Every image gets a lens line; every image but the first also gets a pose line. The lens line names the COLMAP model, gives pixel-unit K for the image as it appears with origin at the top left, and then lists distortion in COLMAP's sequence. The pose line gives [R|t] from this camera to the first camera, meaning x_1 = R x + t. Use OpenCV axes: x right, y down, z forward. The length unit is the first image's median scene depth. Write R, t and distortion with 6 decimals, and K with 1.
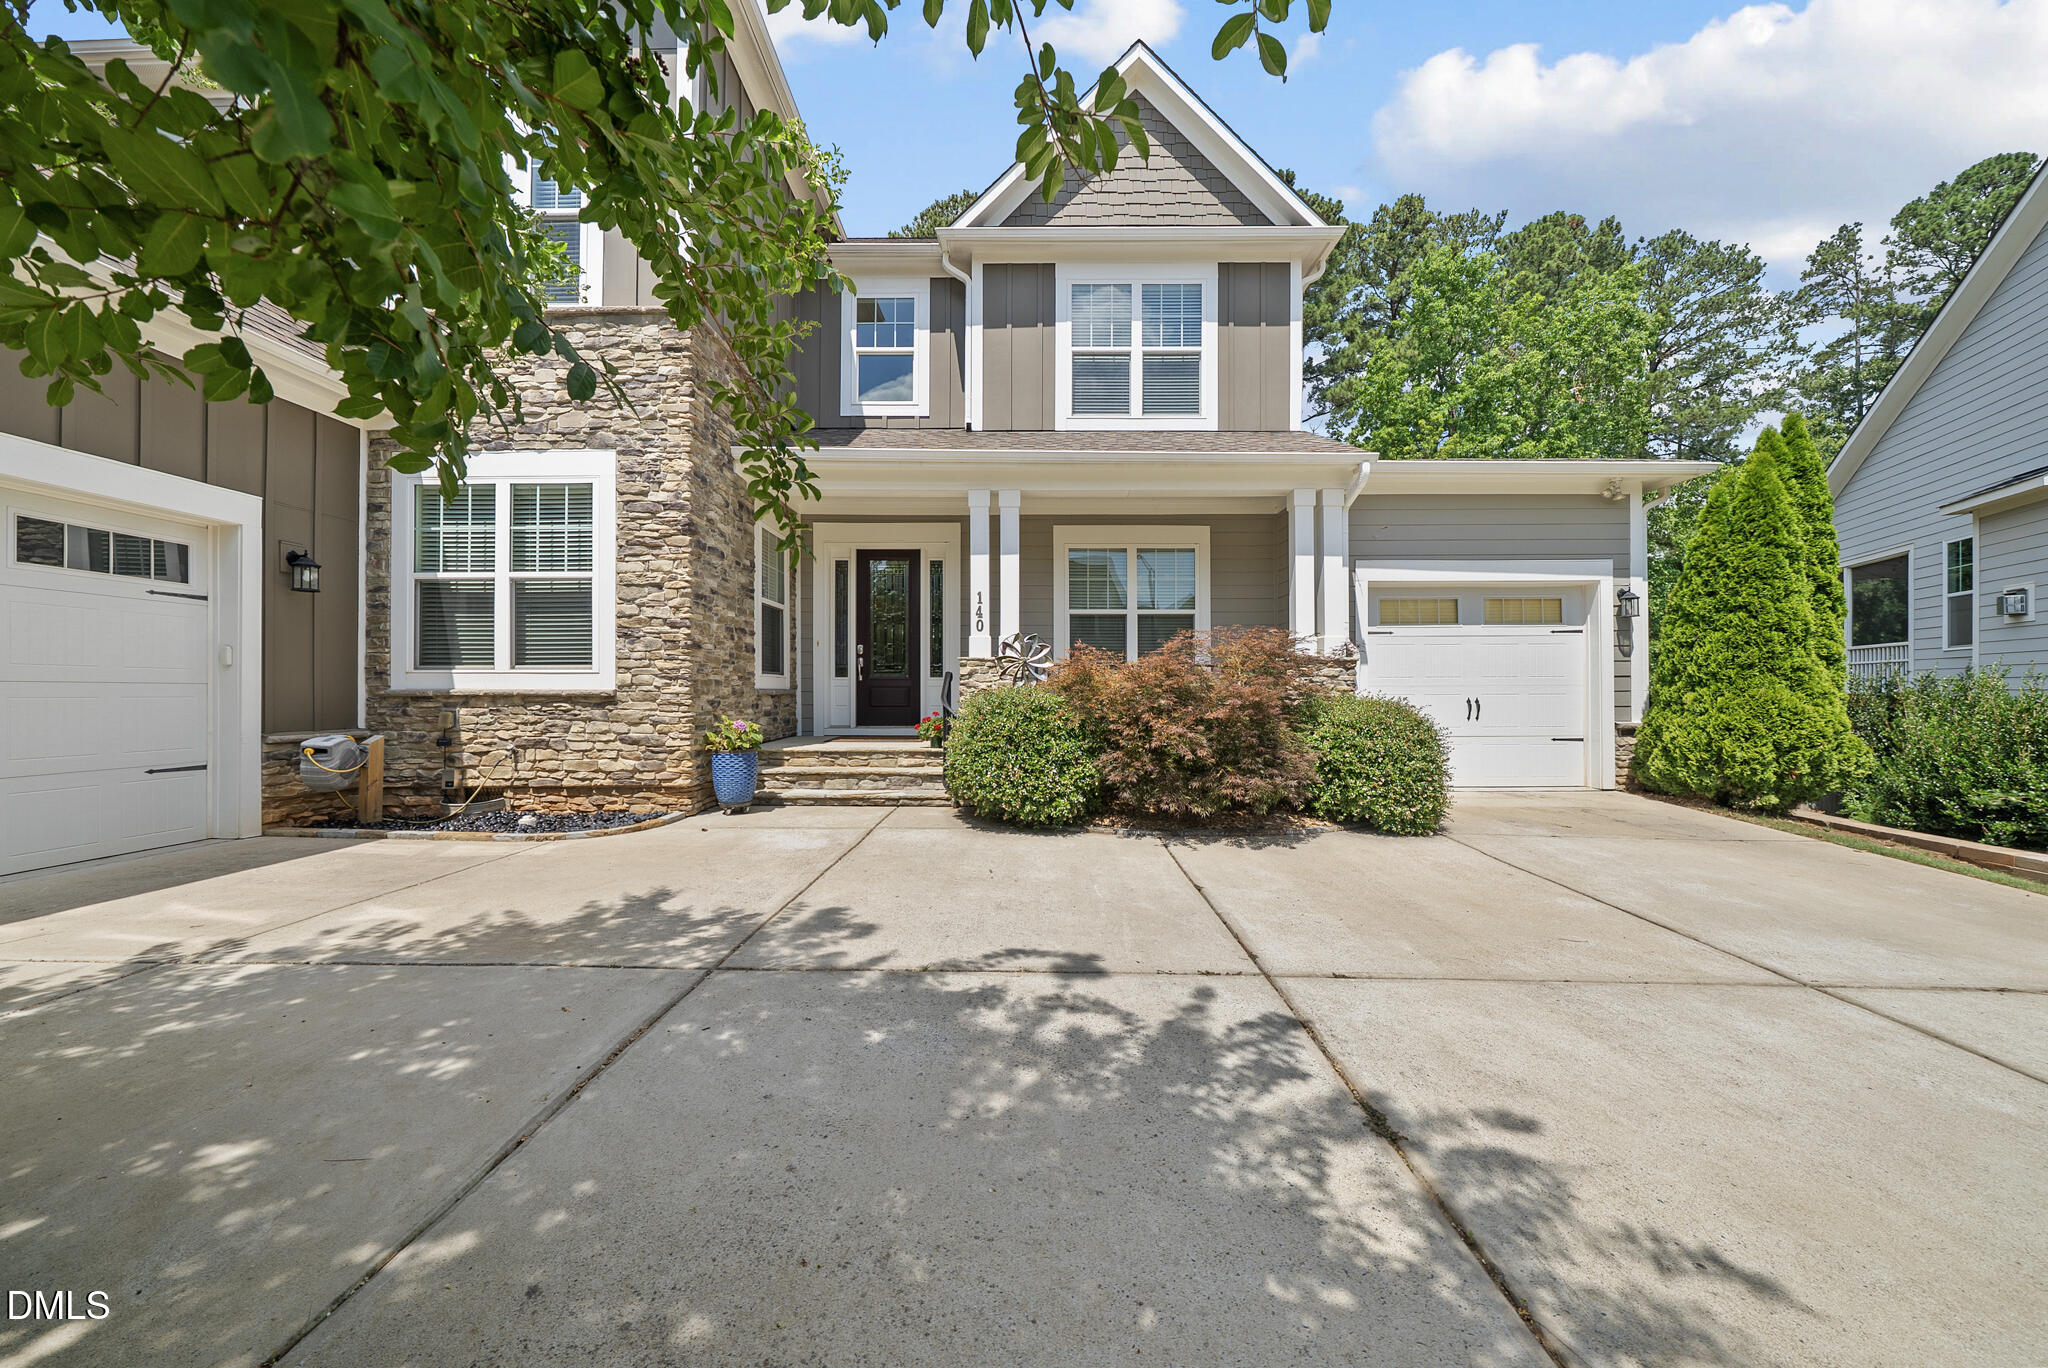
lens RADIAL K [[715.6, 0, 1025.3], [0, 715.6, 690.7], [0, 0, 1]] dist [-0.005261, -0.000193]
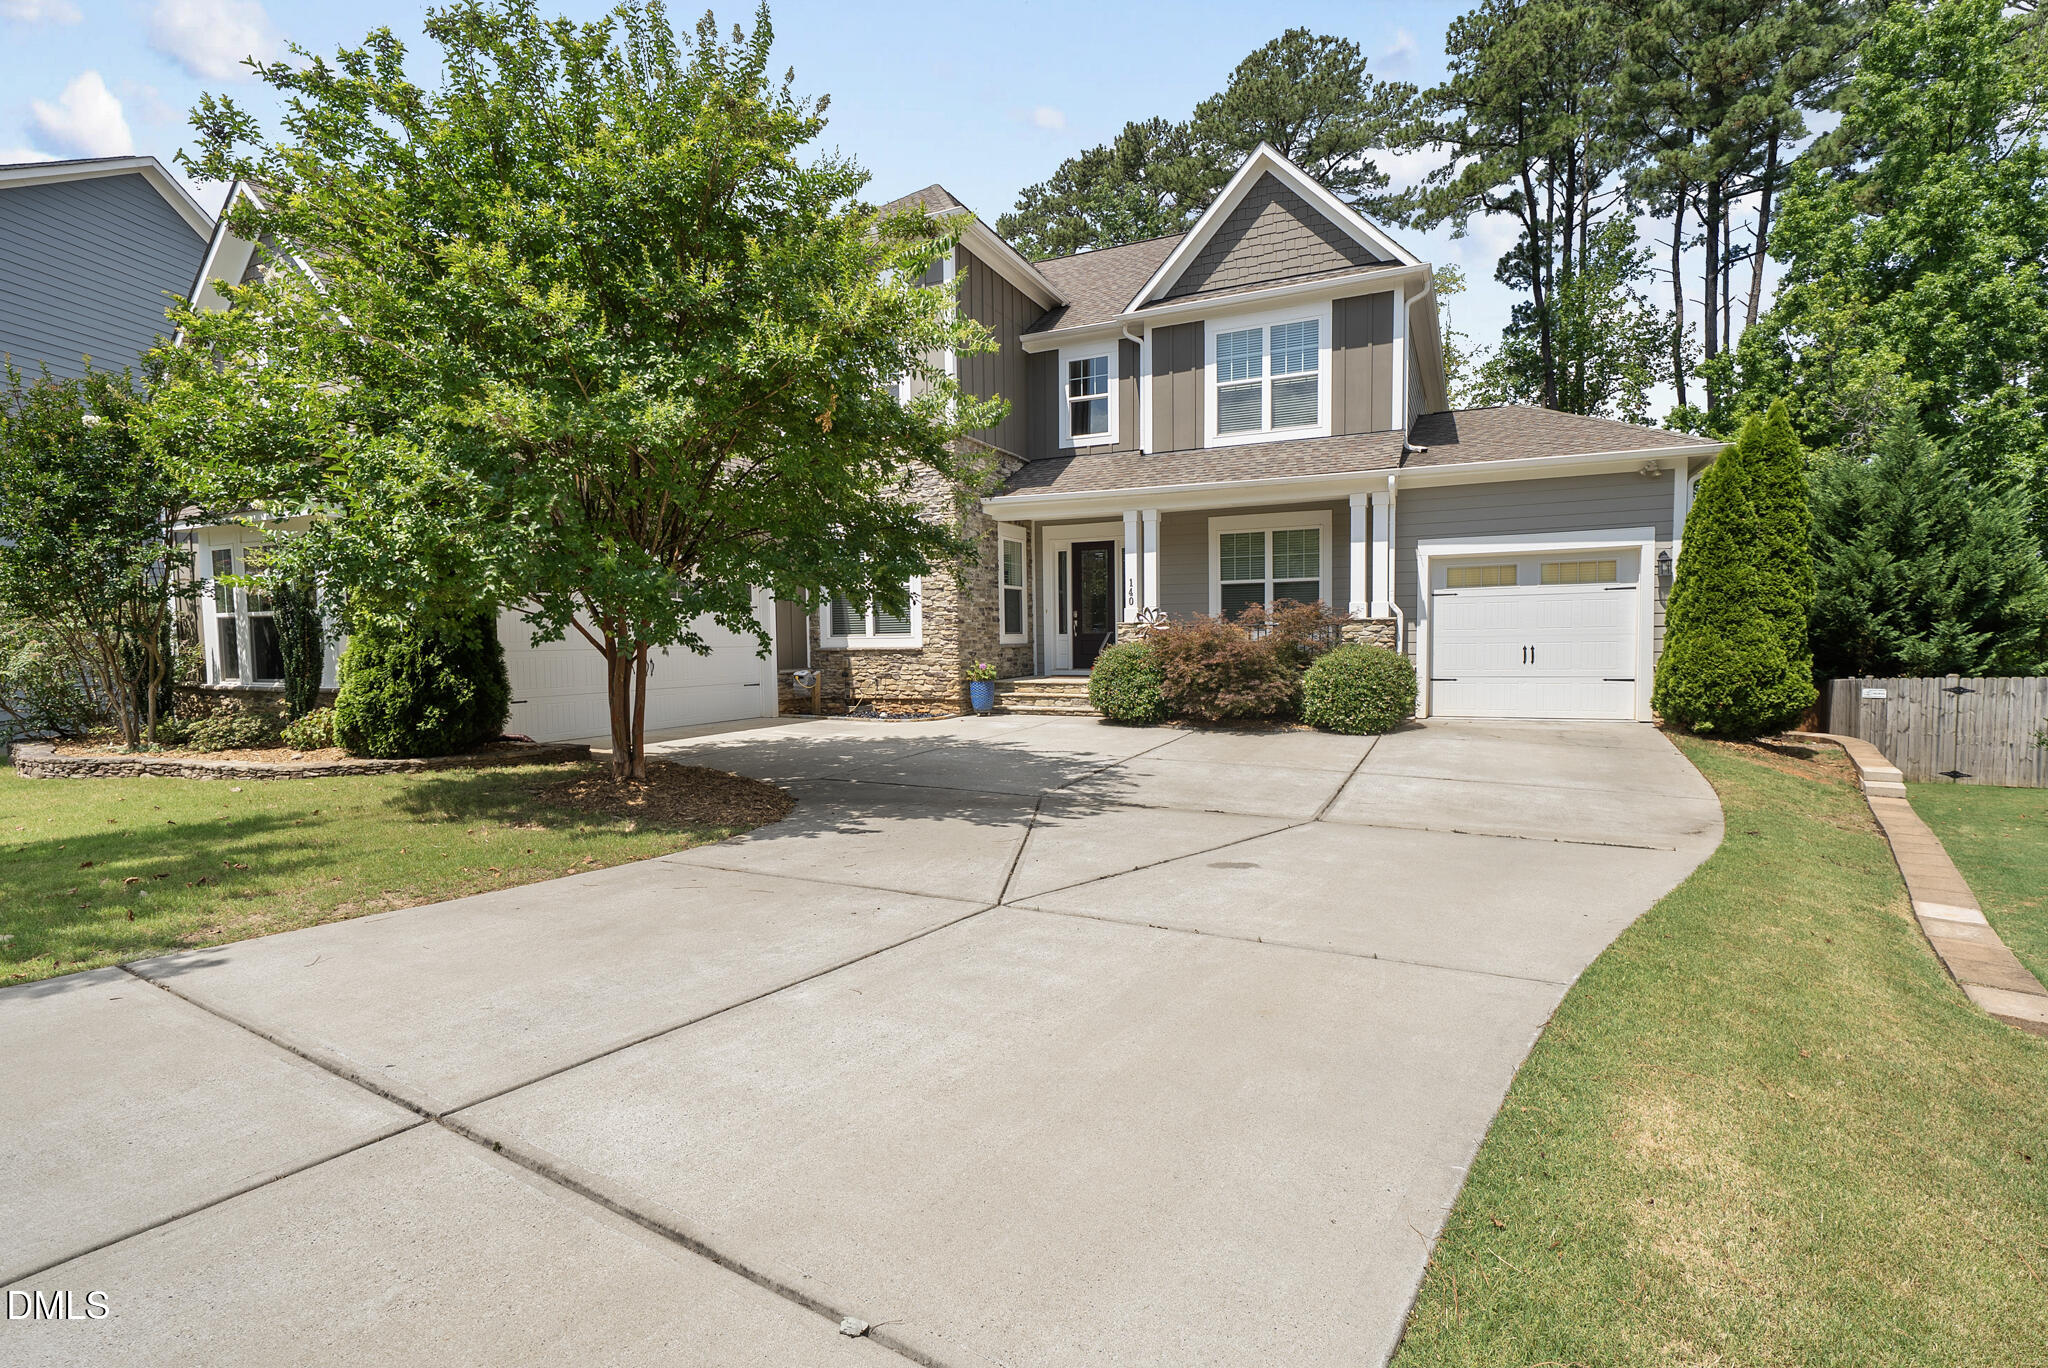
lens RADIAL K [[938.1, 0, 1022.8], [0, 938.1, 682.9], [0, 0, 1]] dist [0.000794, -0.000044]
pose [[0.908090, 0.007812, -0.418703, 0.556920], [0.015624, 0.998498, 0.052516, -0.025884], [0.418484, -0.054231, 0.906604, -0.897457]]
